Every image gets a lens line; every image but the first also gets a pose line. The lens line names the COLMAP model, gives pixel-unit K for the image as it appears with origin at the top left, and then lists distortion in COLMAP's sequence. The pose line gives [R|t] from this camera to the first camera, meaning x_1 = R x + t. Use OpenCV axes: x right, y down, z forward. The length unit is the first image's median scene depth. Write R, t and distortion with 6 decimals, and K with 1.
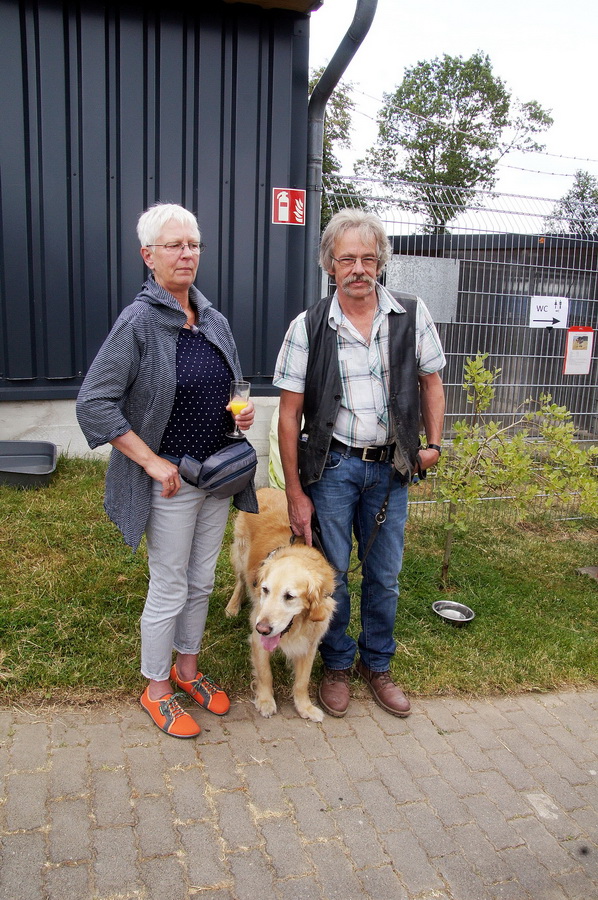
lens RADIAL K [[727.1, 0, 299.0], [0, 727.1, 450.0], [0, 0, 1]] dist [-0.212729, 0.196531]
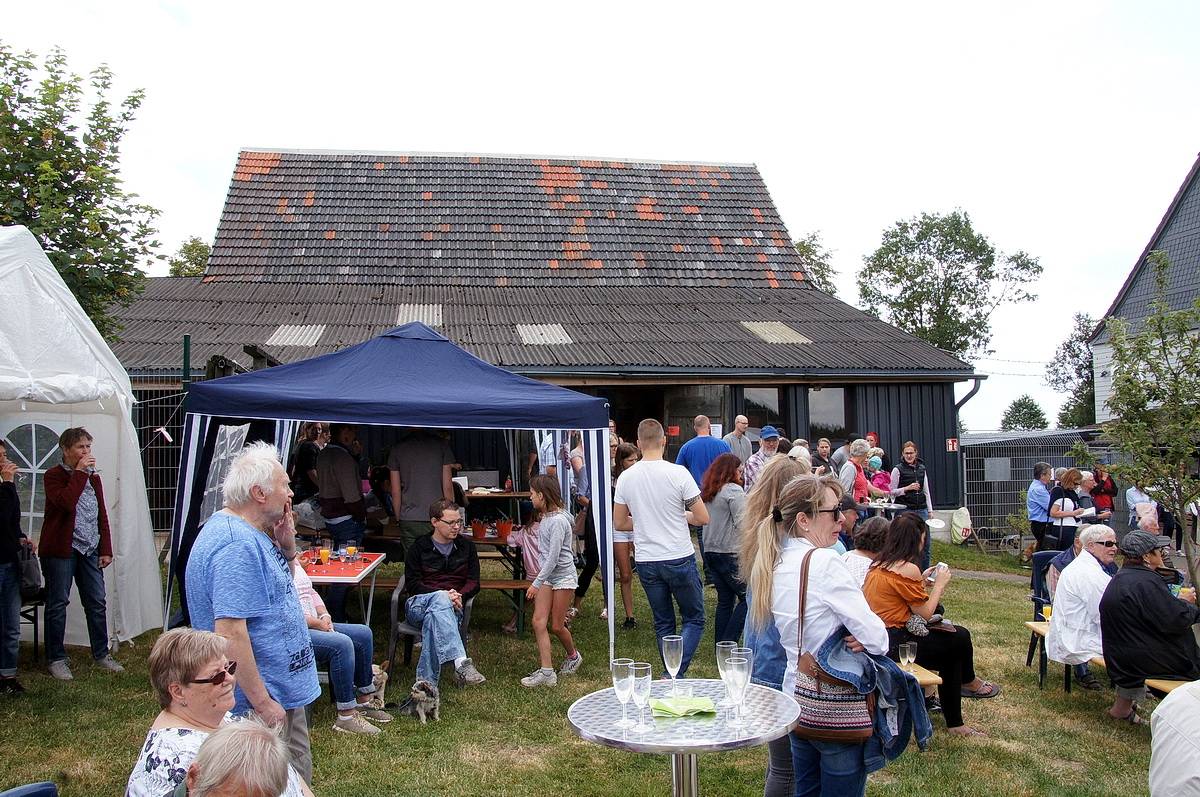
lens RADIAL K [[969.5, 0, 585.8], [0, 969.5, 412.6], [0, 0, 1]] dist [-0.212729, 0.196531]
pose [[0.988415, -0.053246, -0.142126, -0.086066], [0.013365, 0.963337, -0.267960, 0.050857], [0.151183, 0.262957, 0.952889, -0.272306]]
